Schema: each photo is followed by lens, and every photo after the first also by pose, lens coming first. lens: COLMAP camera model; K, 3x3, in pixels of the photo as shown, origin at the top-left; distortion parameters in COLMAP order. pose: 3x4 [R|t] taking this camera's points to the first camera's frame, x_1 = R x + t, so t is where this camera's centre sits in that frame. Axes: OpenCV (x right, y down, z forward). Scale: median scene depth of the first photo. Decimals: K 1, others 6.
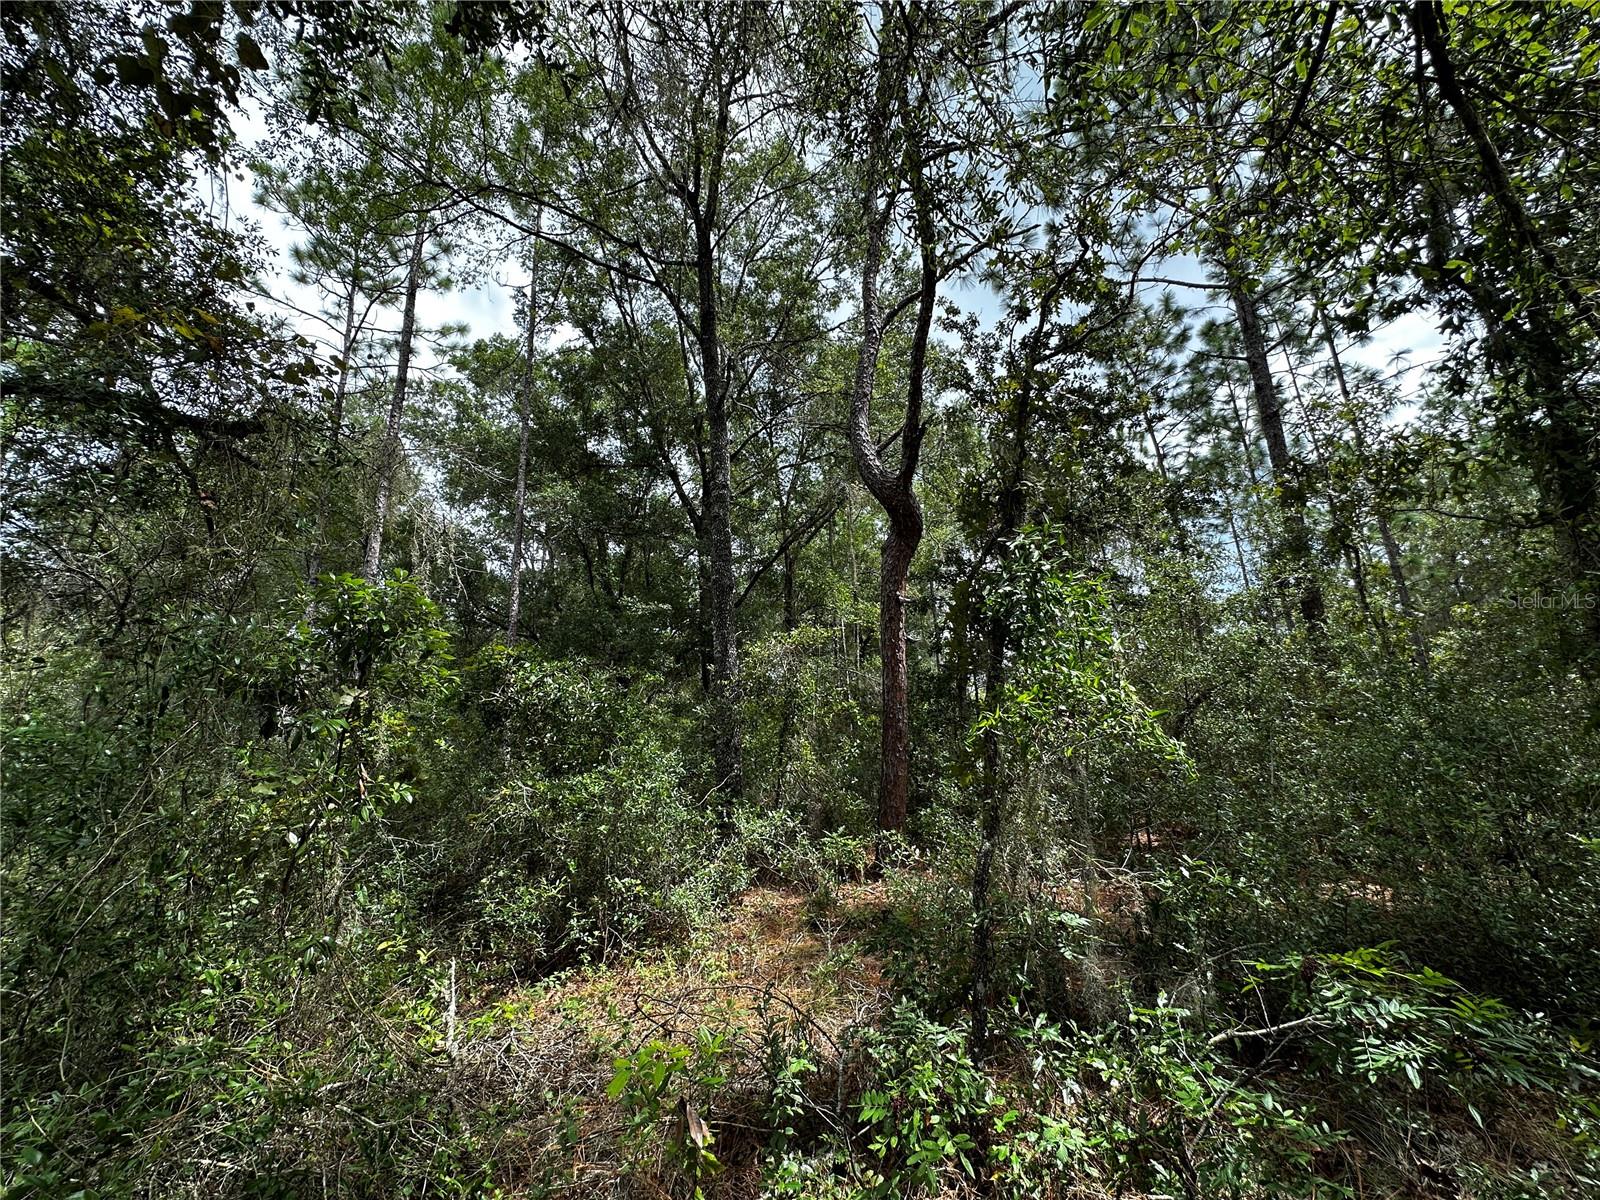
lens RADIAL K [[639.7, 0, 802.8], [0, 639.7, 598.5], [0, 0, 1]] dist [-0.002020, 0.000212]
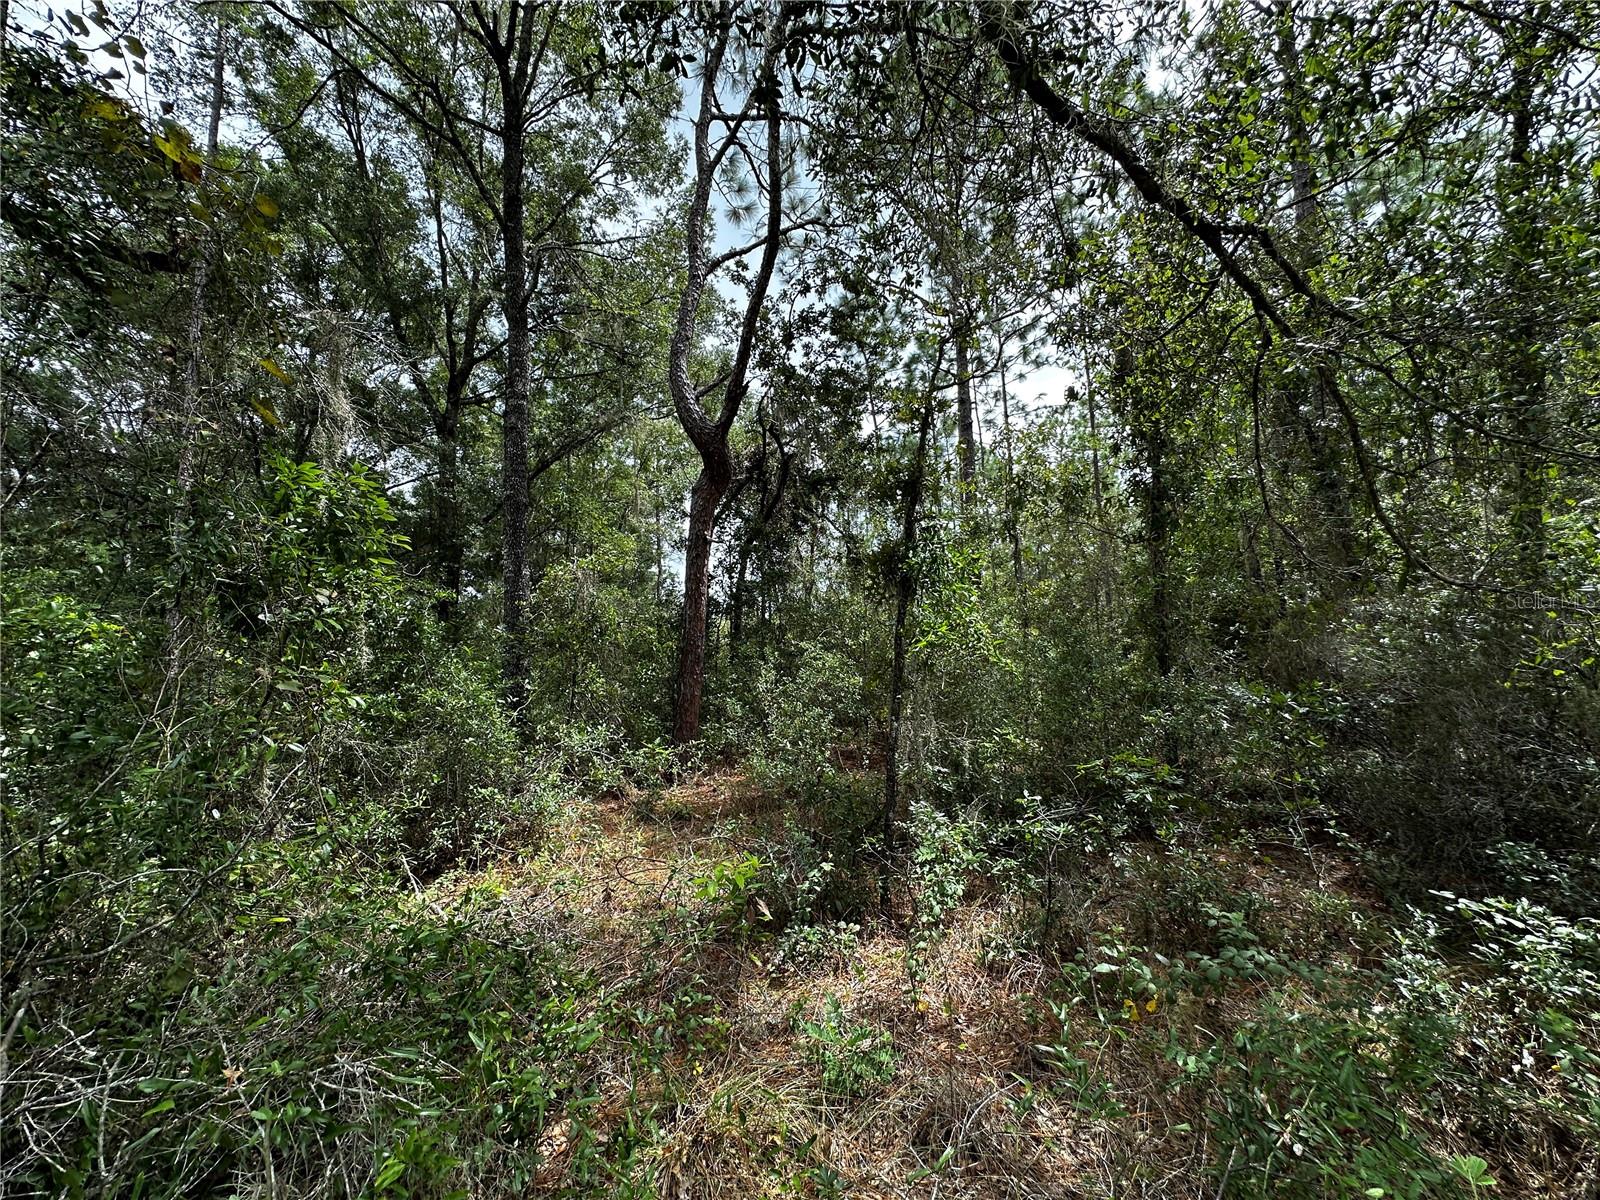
lens RADIAL K [[639.7, 0, 797.1], [0, 639.7, 597.9], [0, 0, 1]] dist [-0.002020, 0.000212]
pose [[0.891373, 0.067511, 0.448214, -0.101342], [-0.112937, 0.990739, 0.075372, 0.001057], [-0.438975, -0.117804, 0.890743, -0.031344]]
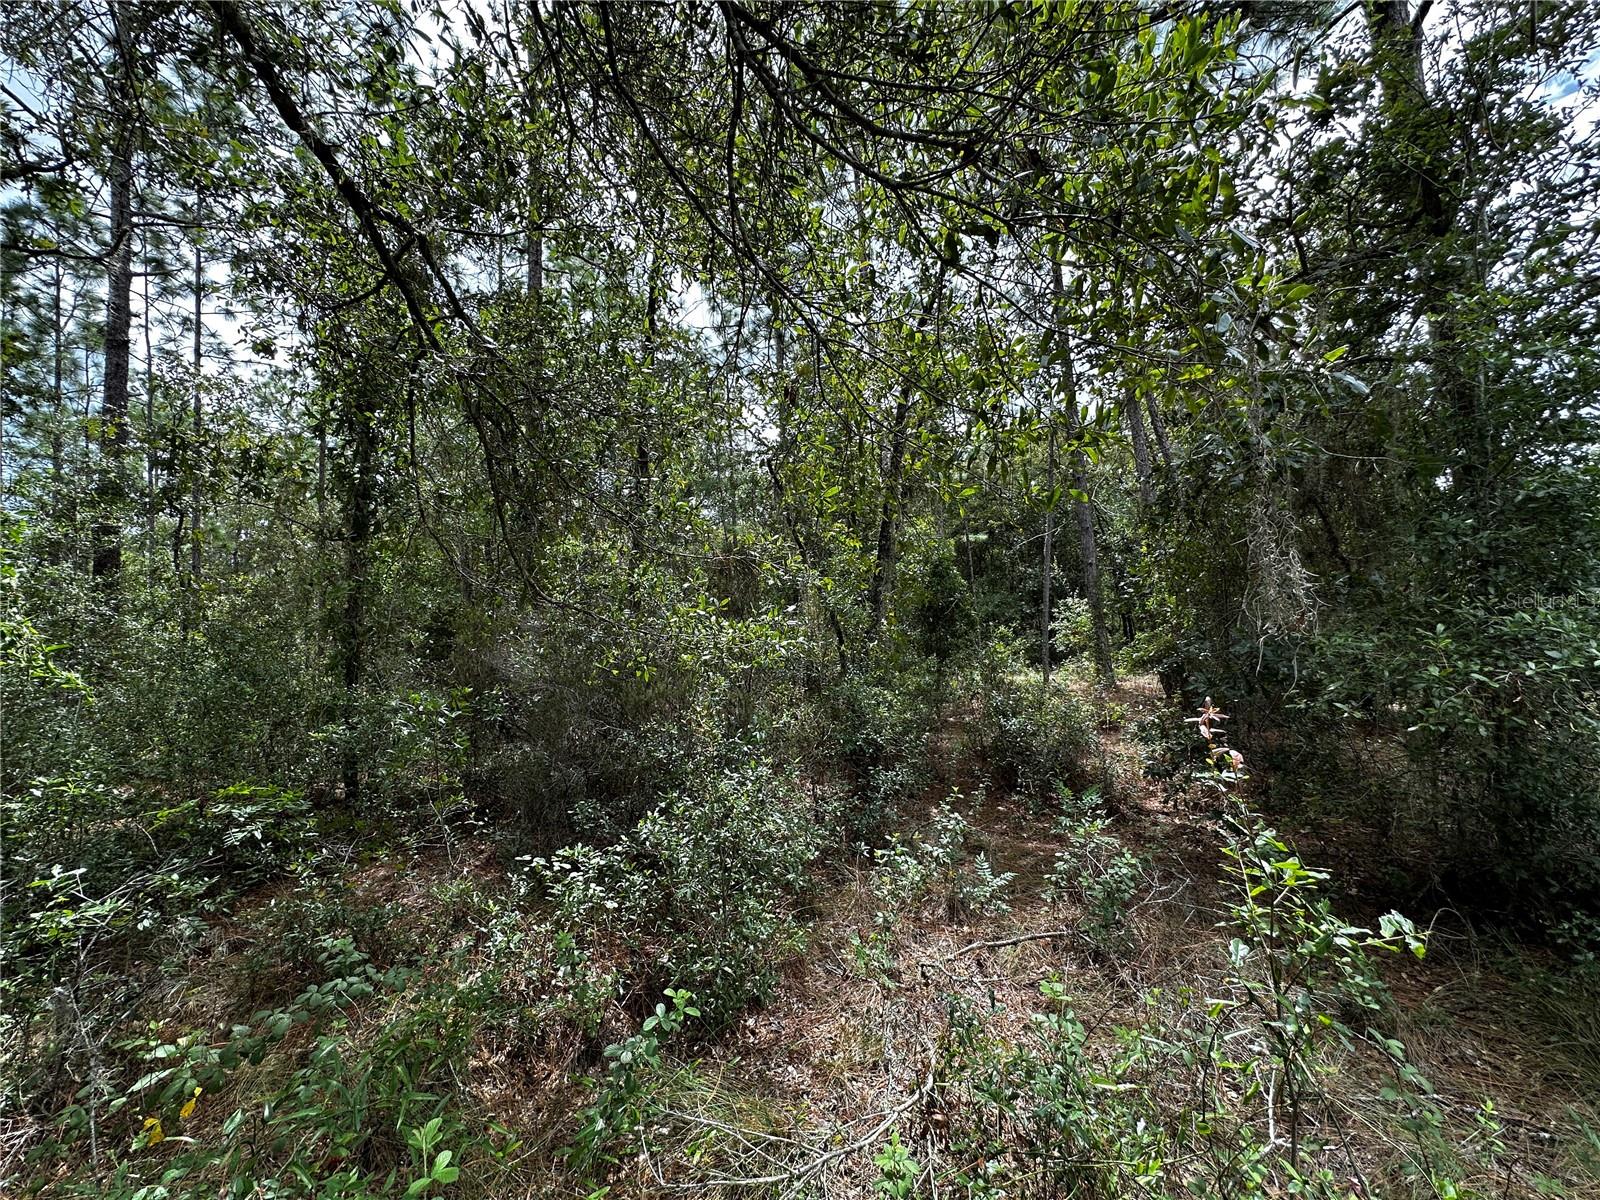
lens RADIAL K [[639.7, 0, 800.9], [0, 639.7, 597.7], [0, 0, 1]] dist [-0.002020, 0.000212]
pose [[0.020943, 0.121919, 0.992319, -0.080893], [-0.181387, 0.976529, -0.116150, -0.001233], [-0.983189, -0.177561, 0.042566, -0.044604]]
